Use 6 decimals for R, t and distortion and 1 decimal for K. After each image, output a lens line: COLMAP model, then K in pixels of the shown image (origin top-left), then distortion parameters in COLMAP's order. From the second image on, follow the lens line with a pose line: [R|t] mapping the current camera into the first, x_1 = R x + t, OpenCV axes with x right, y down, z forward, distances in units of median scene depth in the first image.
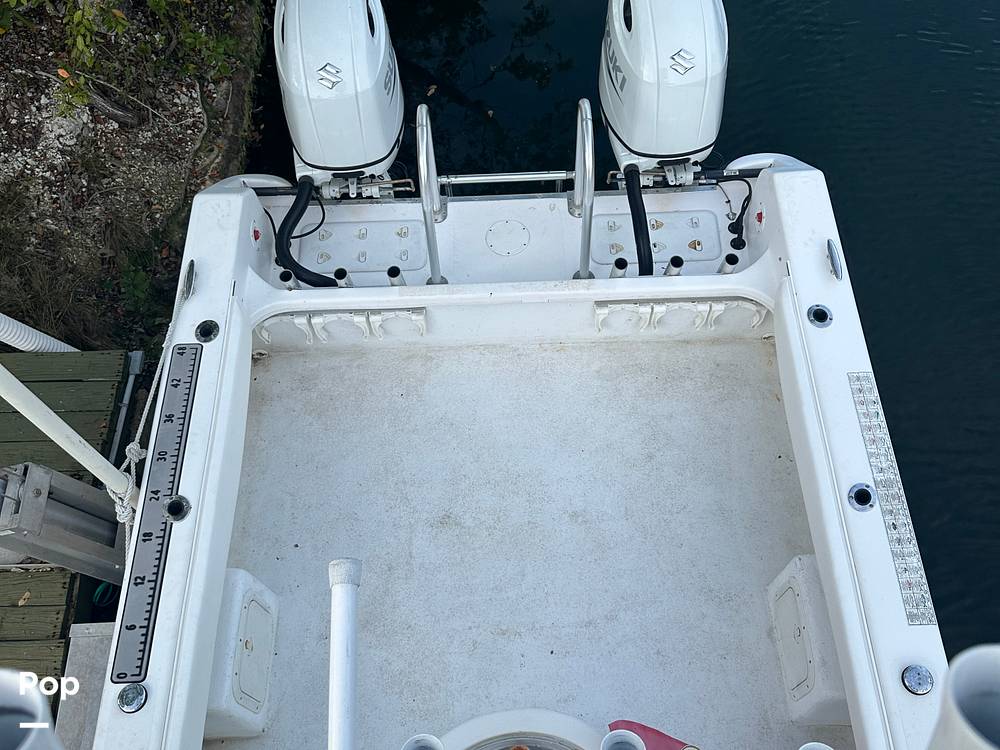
lens RADIAL K [[855.3, 0, 500.0], [0, 855.3, 375.0], [0, 0, 1]] dist [0.002594, -0.001985]
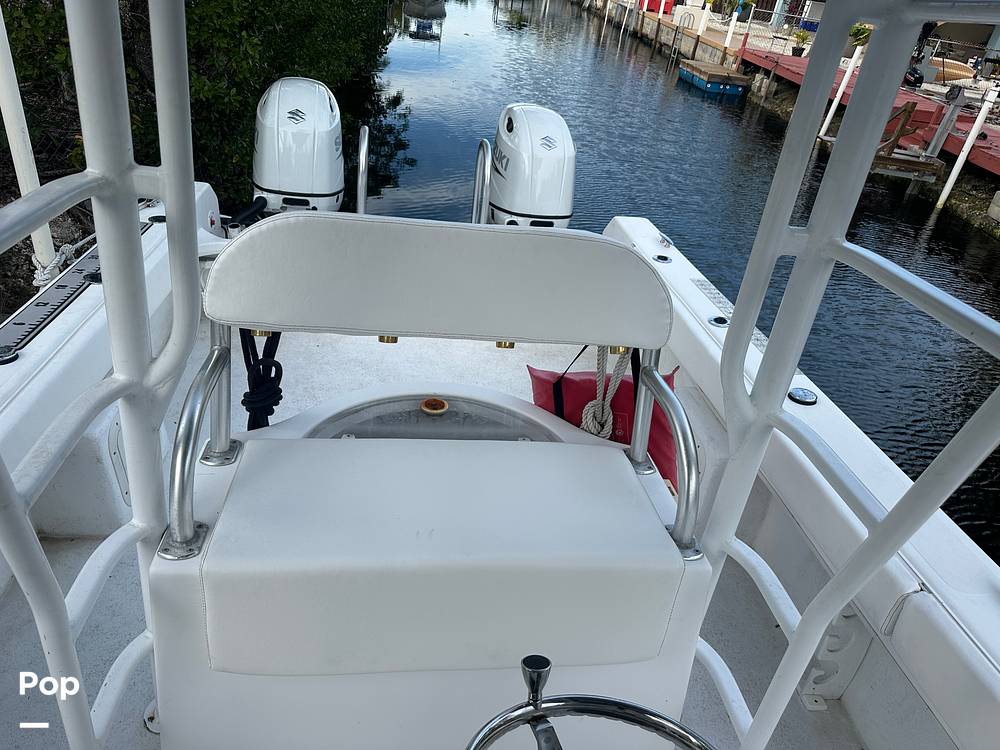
lens RADIAL K [[685.5, 0, 503.6], [0, 685.5, 359.3], [0, 0, 1]] dist [-0.000045, -0.033957]
pose [[0.983342, 0.081580, 0.162429, -0.019164], [0.015684, 0.852205, -0.522972, 0.513533], [-0.181086, 0.516808, 0.836730, 0.211267]]
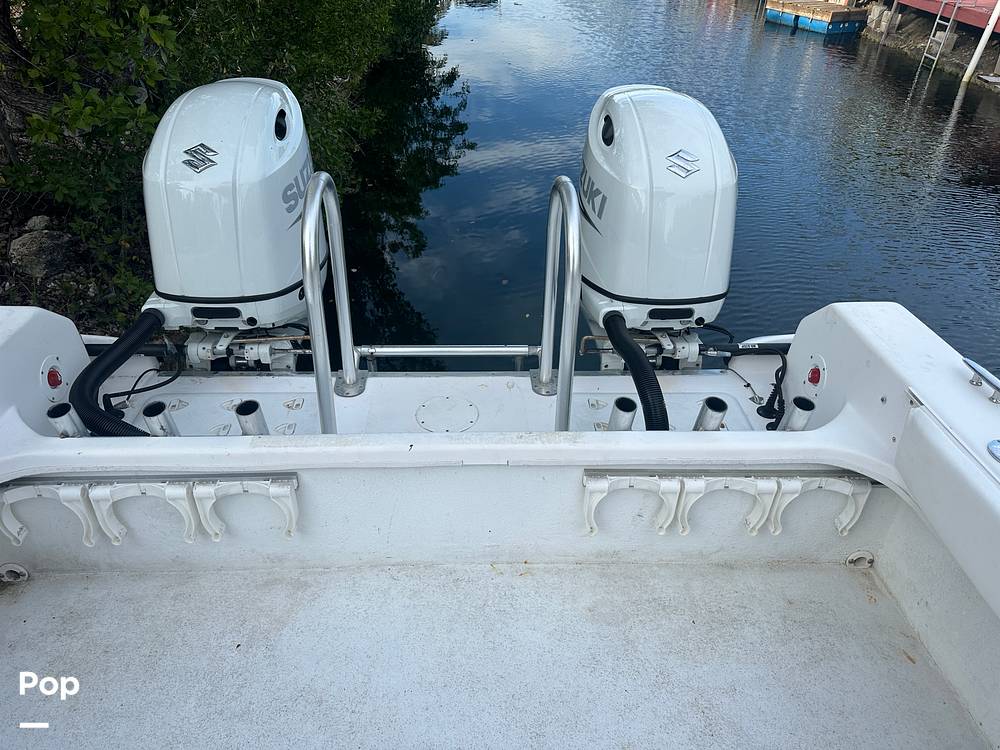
lens RADIAL K [[691.5, 0, 496.7], [0, 691.5, 371.7], [0, 0, 1]] dist [0.010201, -0.028692]
pose [[0.998443, 0.031465, 0.046059, 0.024005], [-0.005691, 0.878869, -0.477030, 0.079163], [-0.055490, 0.476025, 0.877679, 0.518732]]
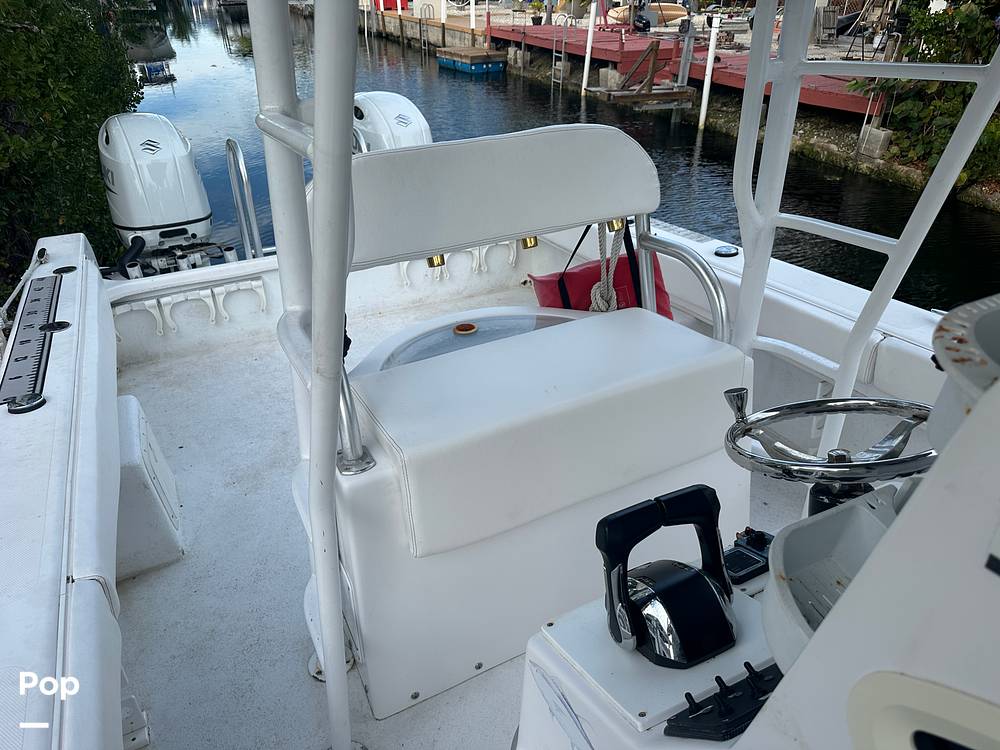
lens RADIAL K [[685.5, 0, 503.6], [0, 685.5, 359.3], [0, 0, 1]] dist [-0.000045, -0.033957]
pose [[0.897725, -0.199743, 0.392674, -0.175959], [0.384721, 0.789729, -0.477826, 0.575456], [-0.214664, 0.580026, 0.785805, 0.227229]]
